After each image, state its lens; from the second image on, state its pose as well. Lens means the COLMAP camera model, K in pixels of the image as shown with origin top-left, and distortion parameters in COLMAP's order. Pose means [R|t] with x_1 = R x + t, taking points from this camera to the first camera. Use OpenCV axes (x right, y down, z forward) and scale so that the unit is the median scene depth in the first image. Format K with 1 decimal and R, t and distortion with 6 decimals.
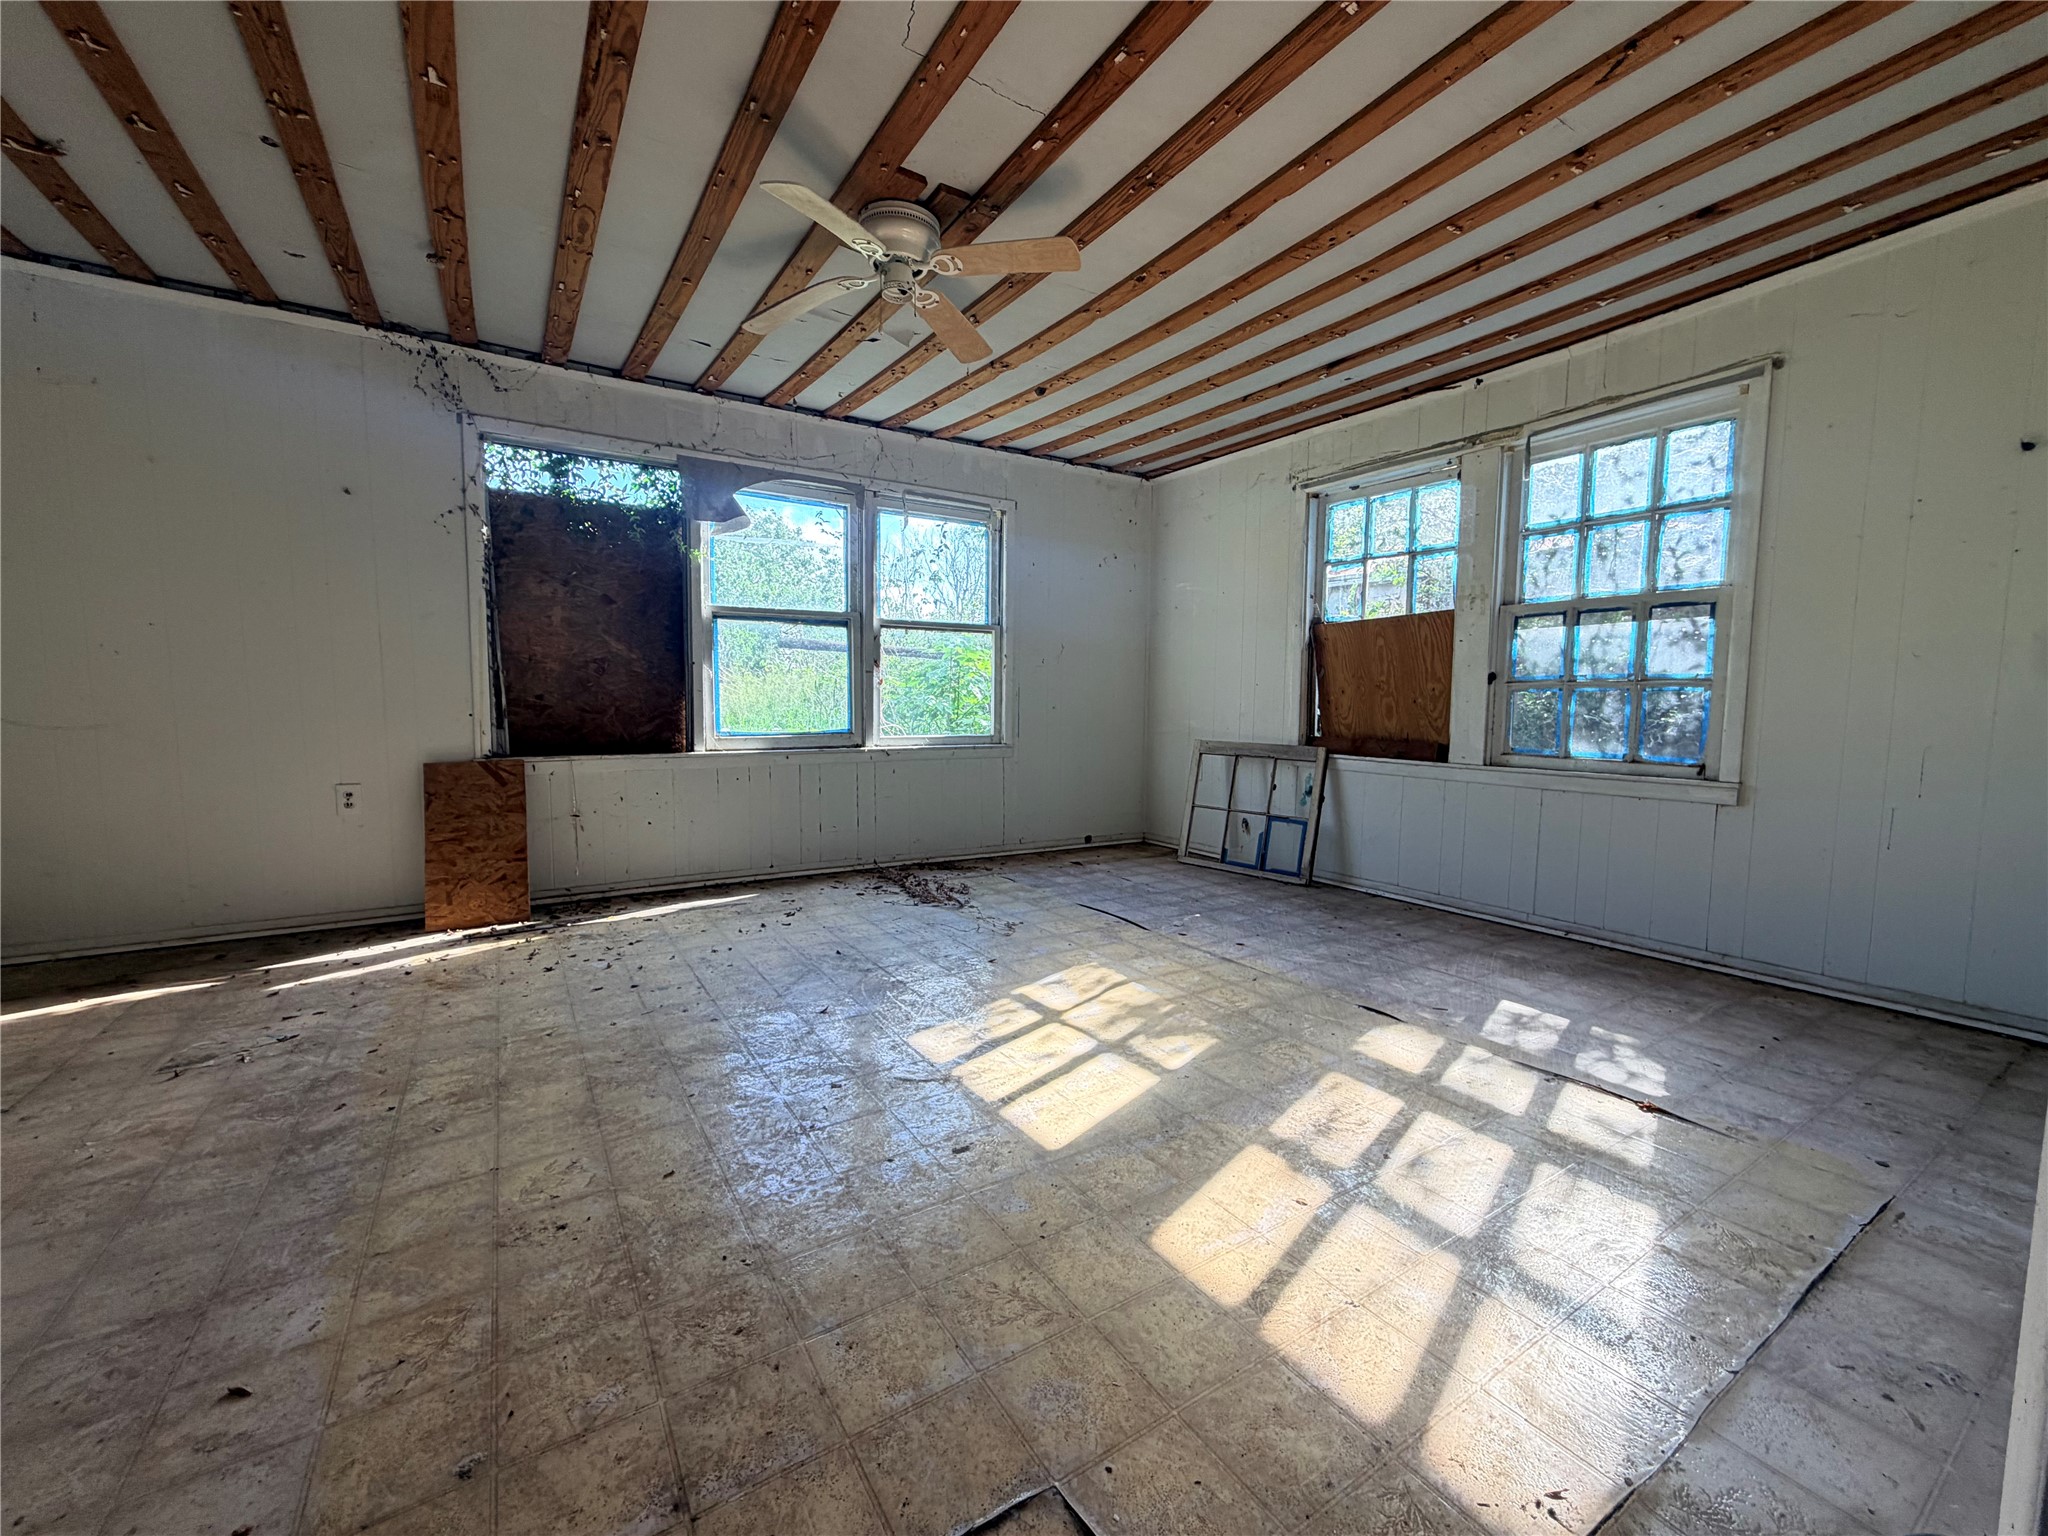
lens RADIAL K [[841.2, 0, 1024.0], [0, 841.2, 768.0], [0, 0, 1]] dist [-0.001837, -0.000085]
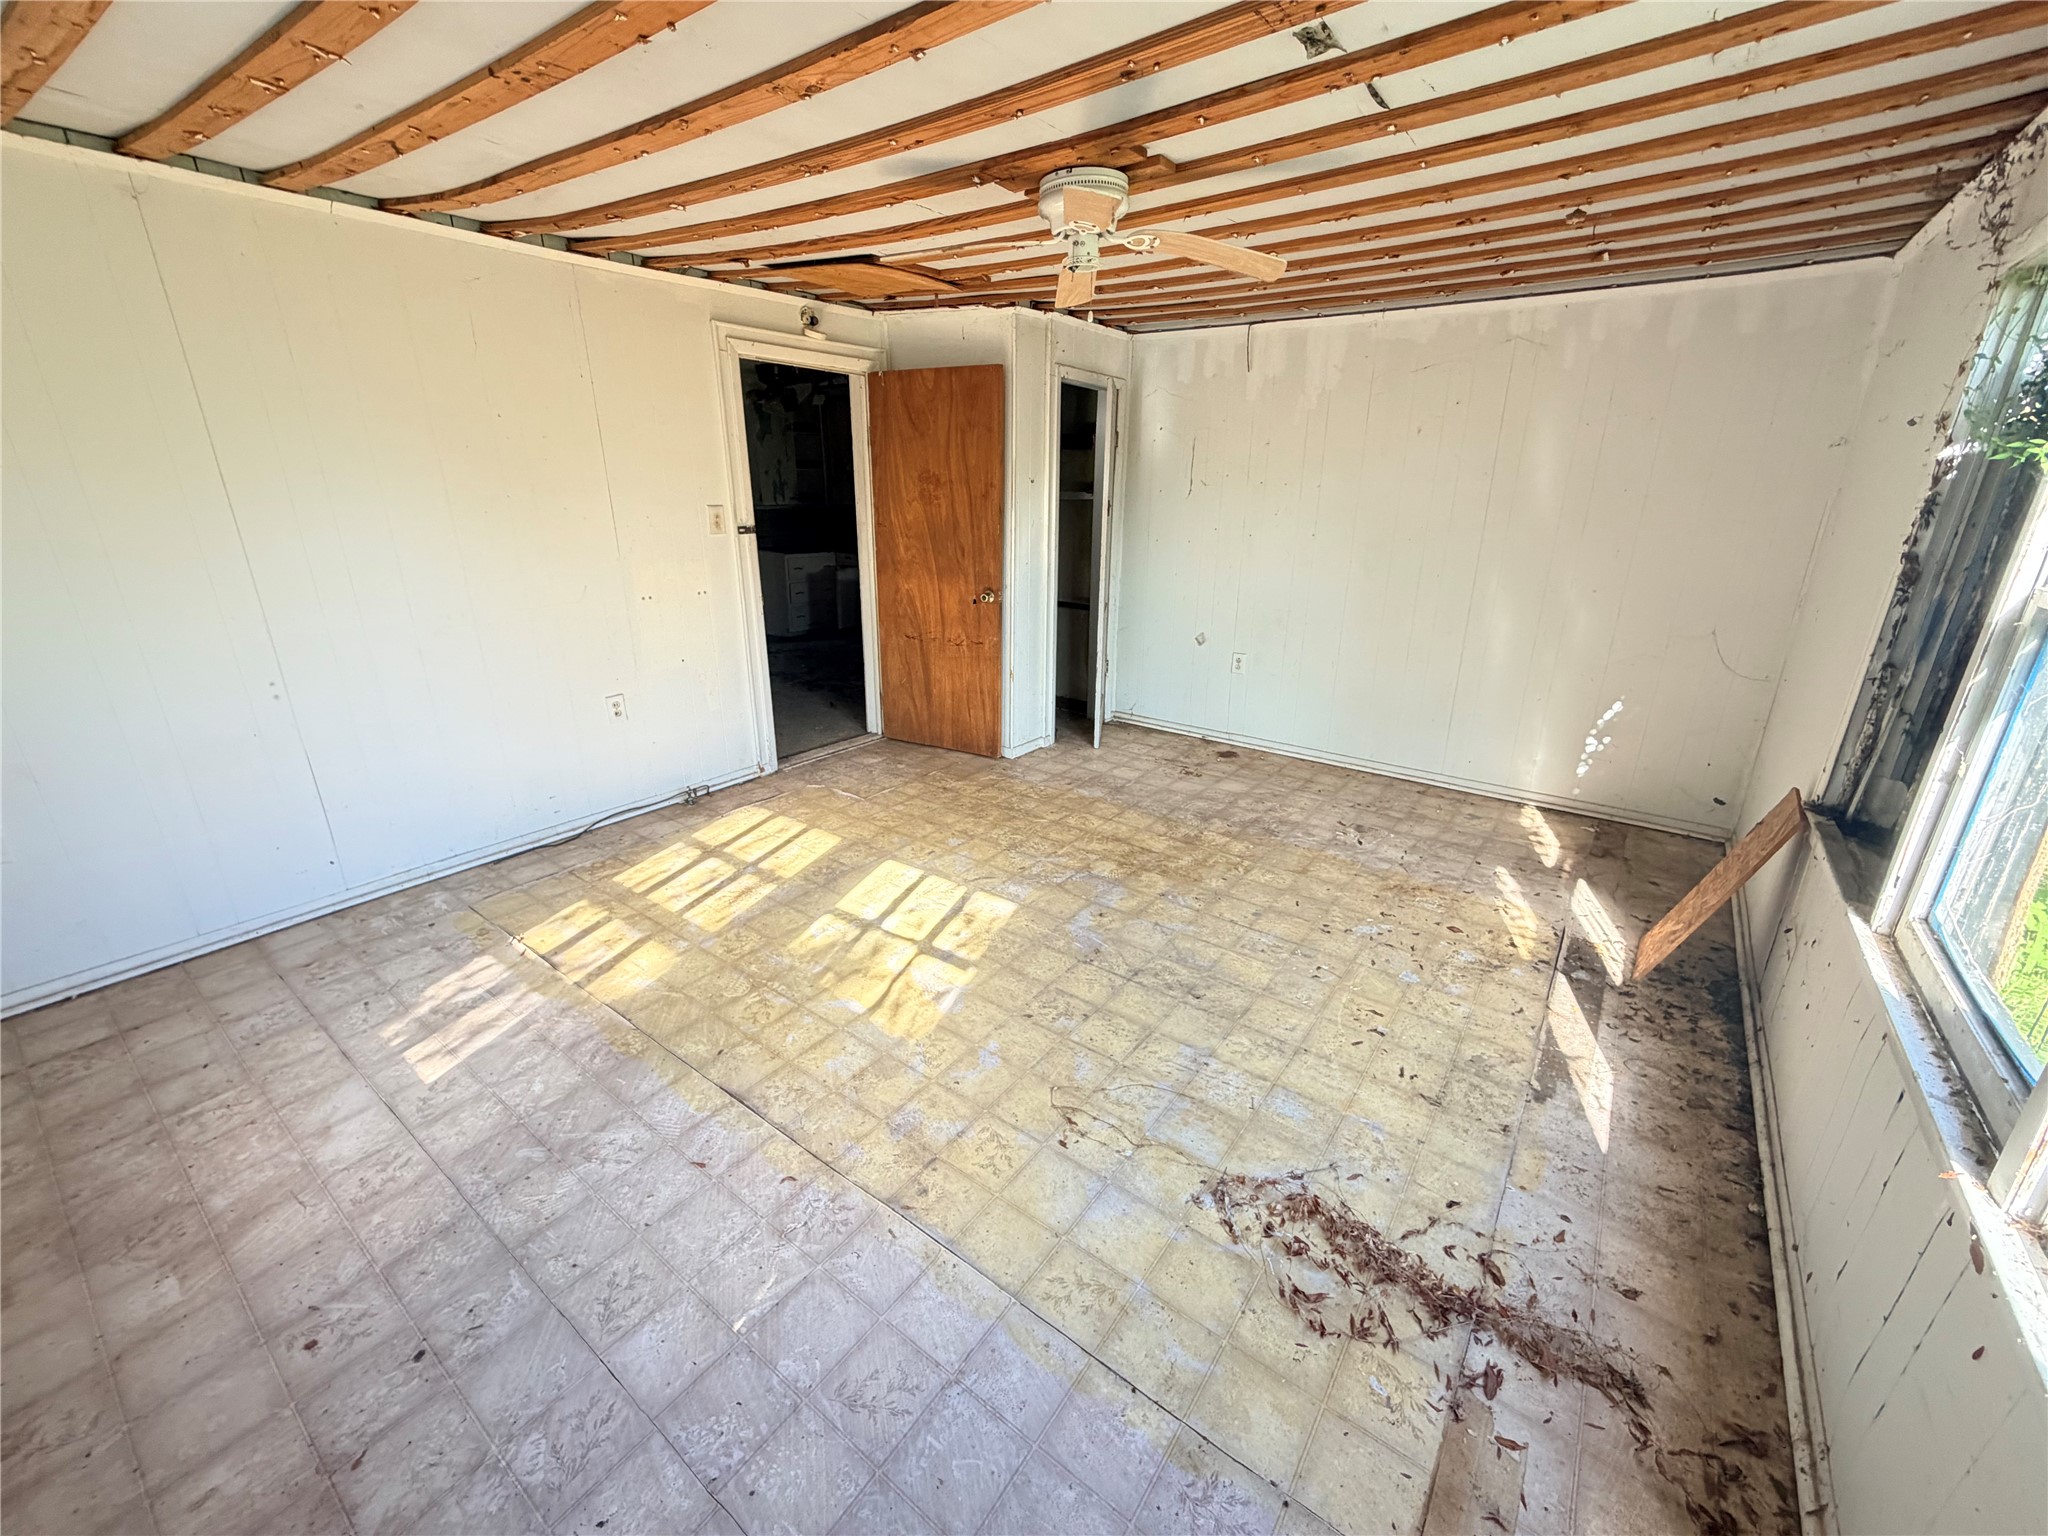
lens RADIAL K [[841.2, 0, 1024.0], [0, 841.2, 768.0], [0, 0, 1]] dist [-0.001837, -0.000085]
pose [[-0.938012, 0.101525, -0.331401, 0.328225], [-0.040847, 0.917095, 0.396569, -0.503530], [0.344188, 0.385524, -0.856099, 2.376682]]
